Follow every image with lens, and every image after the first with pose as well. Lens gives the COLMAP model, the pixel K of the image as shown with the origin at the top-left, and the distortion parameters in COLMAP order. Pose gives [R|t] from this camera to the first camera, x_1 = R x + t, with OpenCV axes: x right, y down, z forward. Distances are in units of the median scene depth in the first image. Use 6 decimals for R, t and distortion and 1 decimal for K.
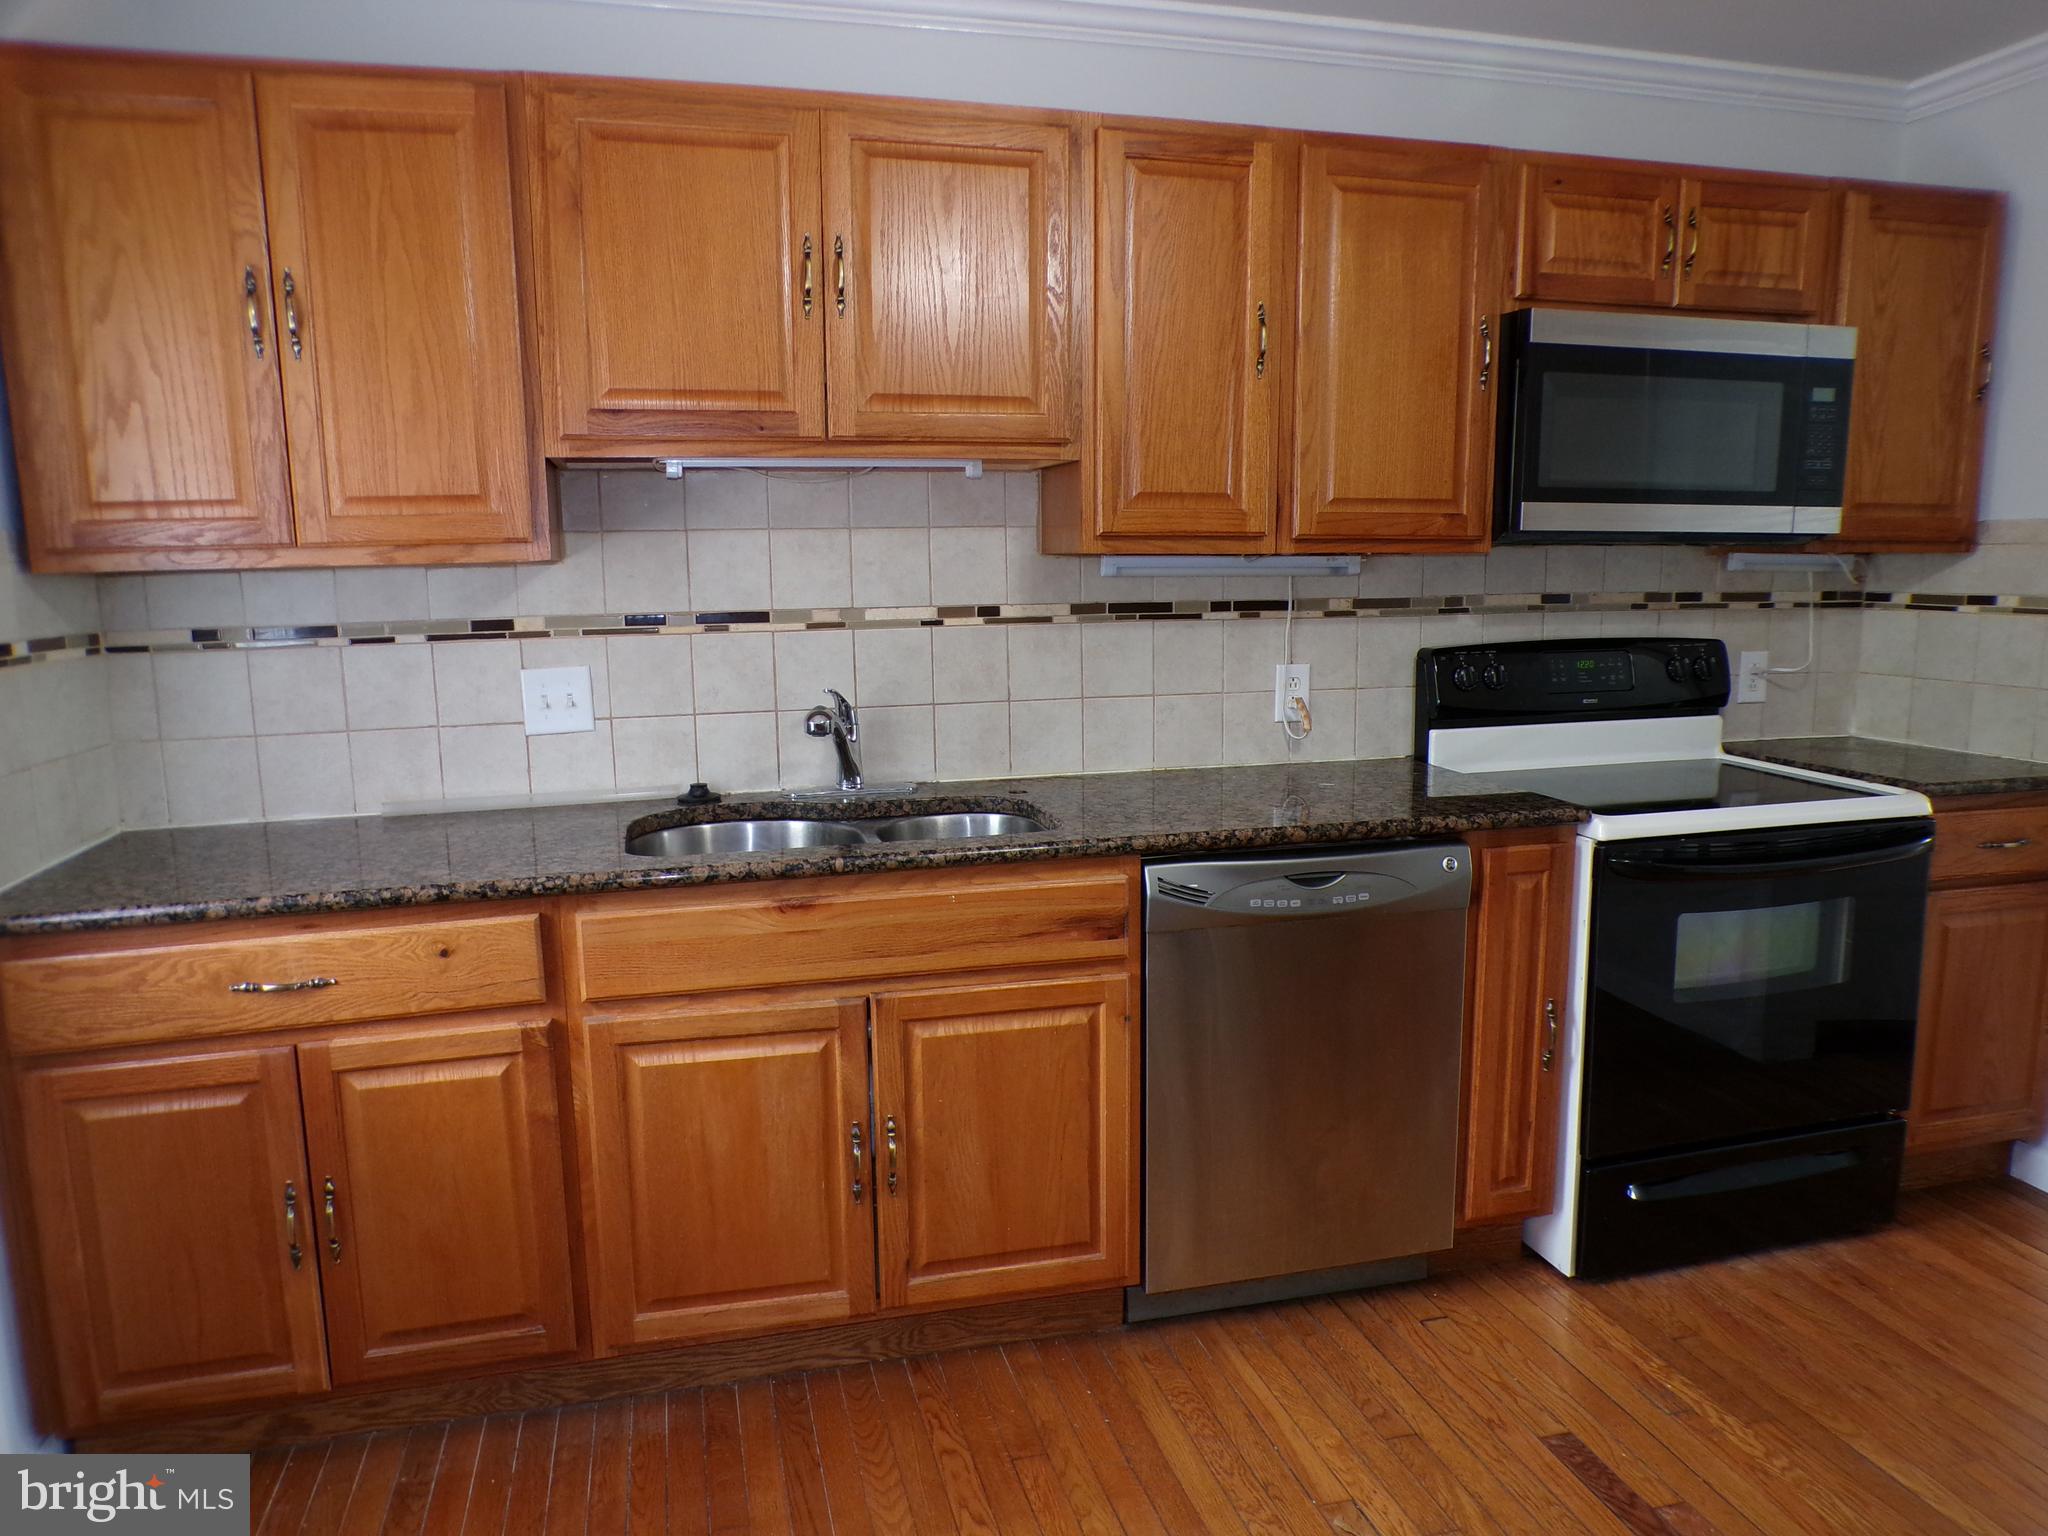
lens RADIAL K [[1422.8, 0, 1026.7], [0, 1422.8, 778.7], [0, 0, 1]] dist [-0.028451, 0.014429]
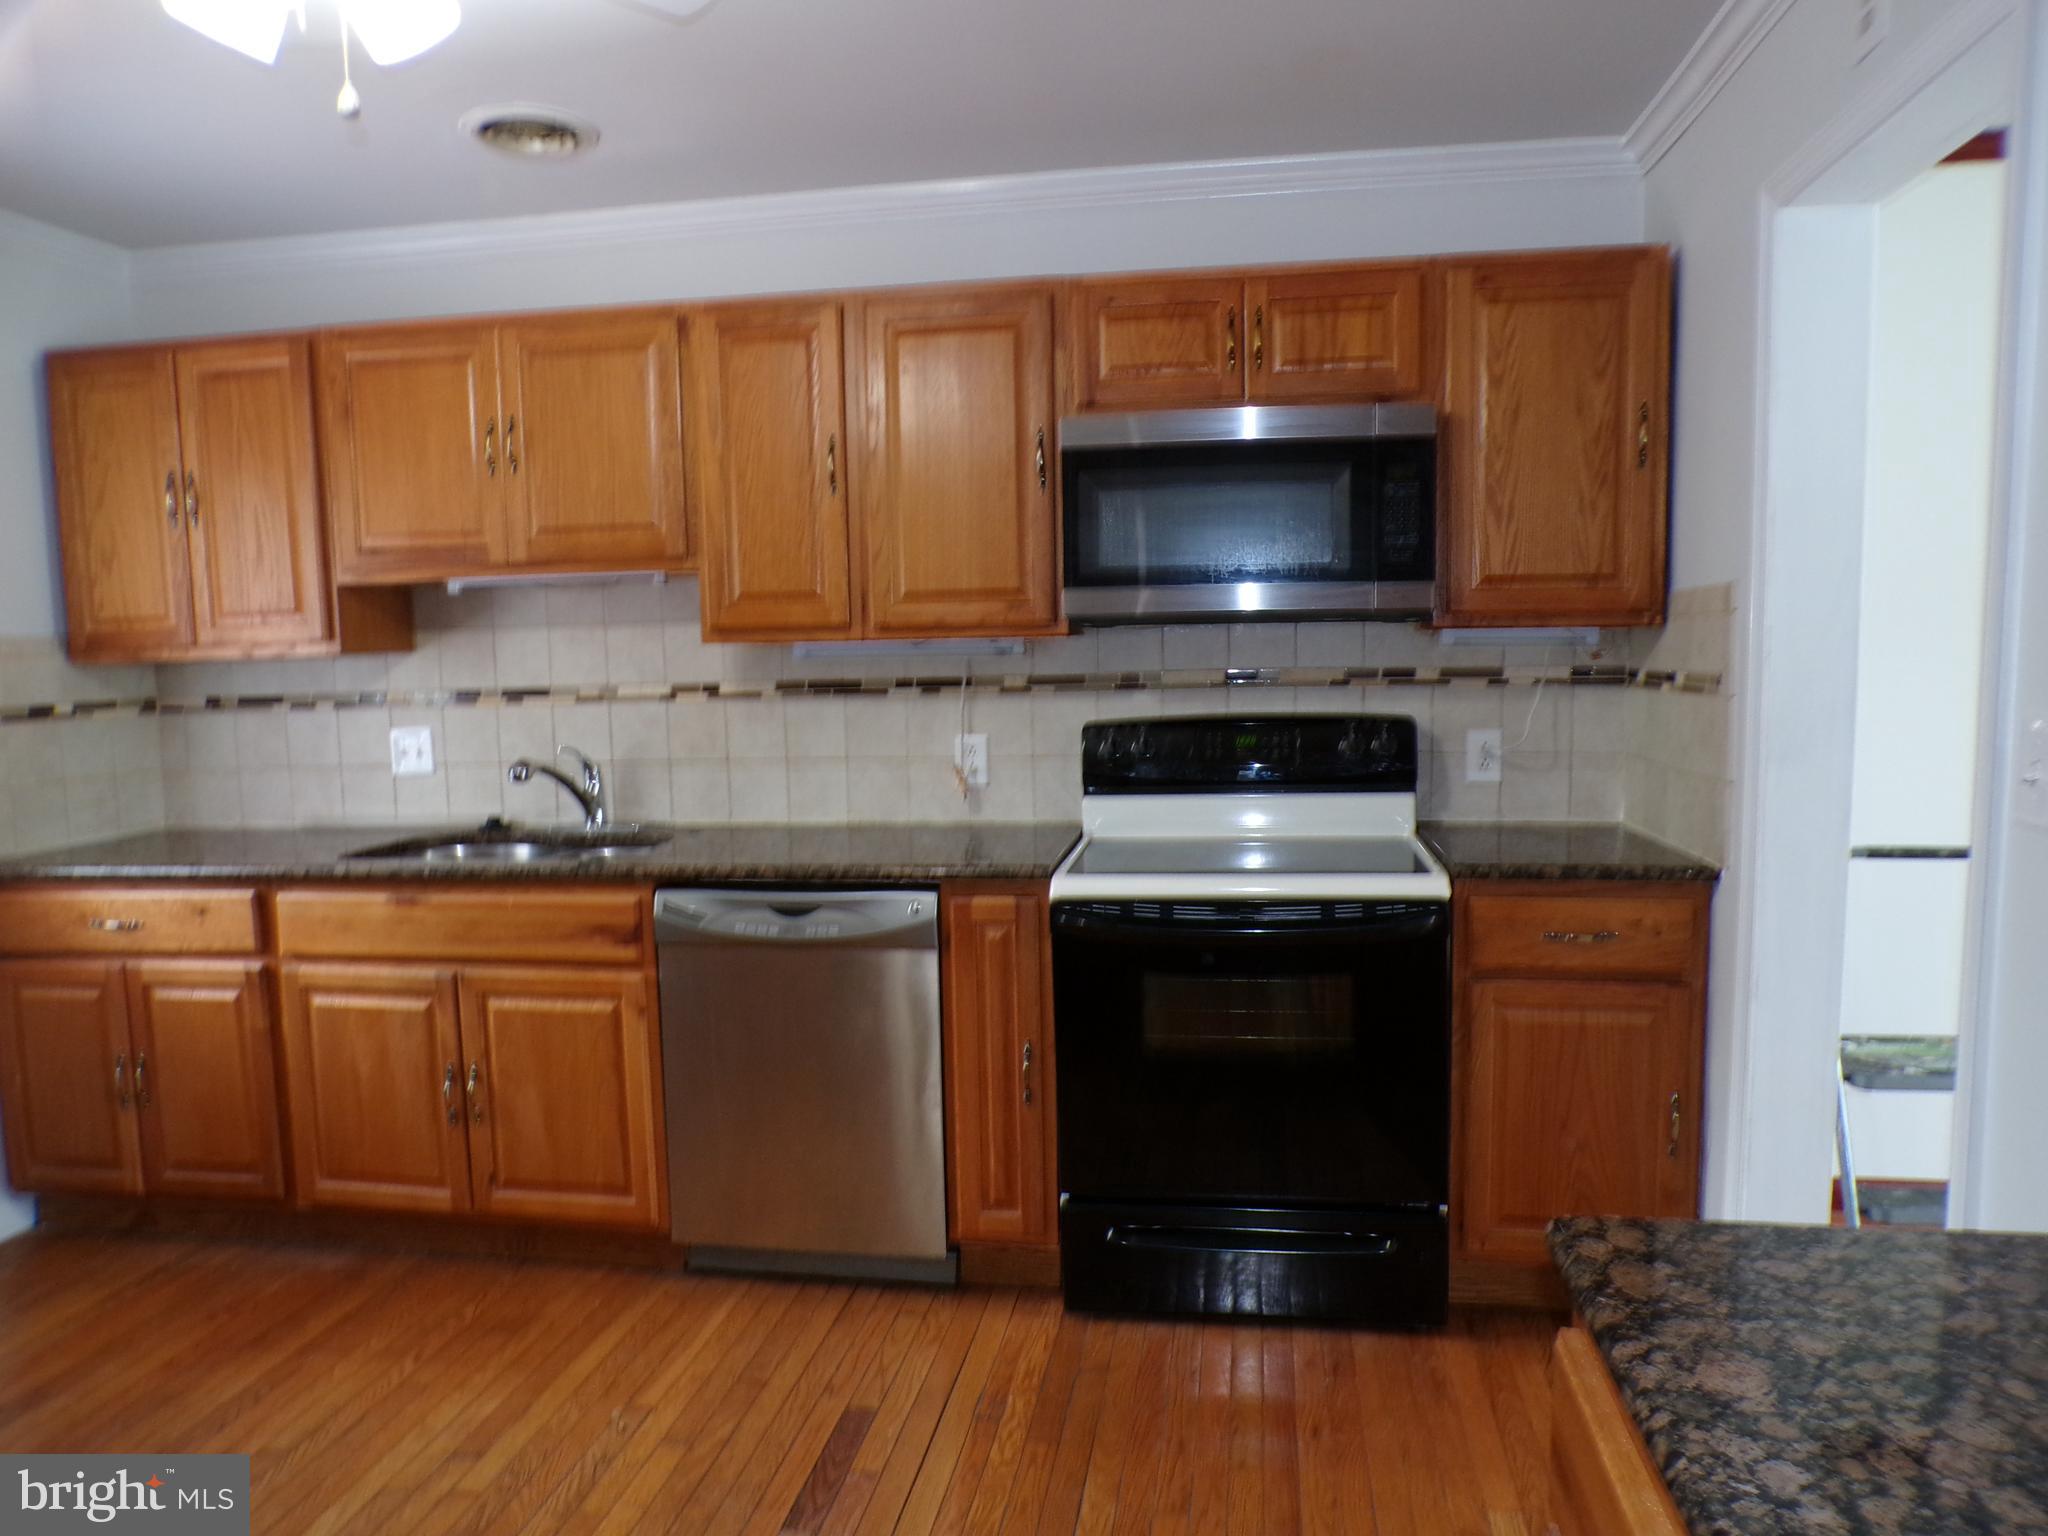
lens RADIAL K [[1422.8, 0, 1030.9], [0, 1422.8, 777.7], [0, 0, 1]] dist [-0.028451, 0.014429]
pose [[0.906692, 0.028383, -0.420837, 0.834573], [-0.049484, 0.998001, -0.039304, -0.004699], [0.418880, 0.056461, 0.906285, -0.007559]]
